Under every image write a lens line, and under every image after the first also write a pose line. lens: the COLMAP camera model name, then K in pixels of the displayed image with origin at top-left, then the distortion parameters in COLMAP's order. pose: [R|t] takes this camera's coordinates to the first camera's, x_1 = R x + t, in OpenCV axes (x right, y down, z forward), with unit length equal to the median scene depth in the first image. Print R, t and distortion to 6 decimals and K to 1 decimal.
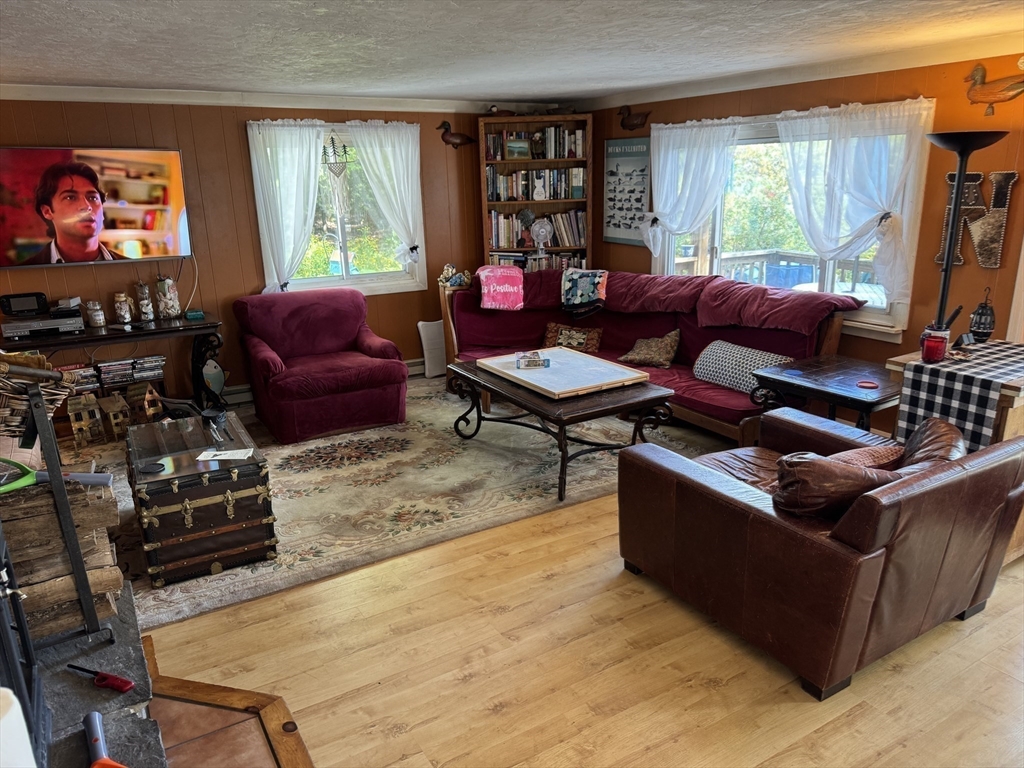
lens RADIAL K [[721.7, 0, 515.5], [0, 721.7, 394.2], [0, 0, 1]] dist [0.047950, -0.058432]
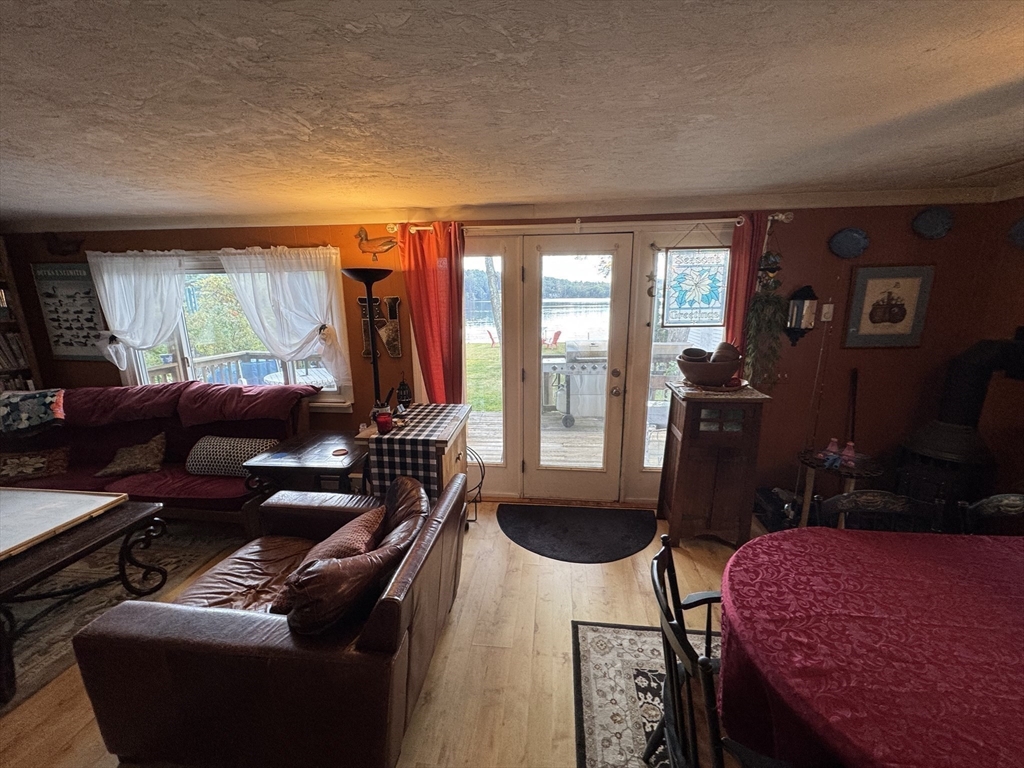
lens RADIAL K [[409.1, 0, 510.2], [0, 409.1, 383.4], [0, 0, 1]] dist [-0.004525, 0.000841]
pose [[0.614903, -0.148383, 0.774517, 0.091380], [0.222044, 0.974980, 0.010503, -0.058804], [-0.756697, 0.165519, 0.632466, 0.216074]]
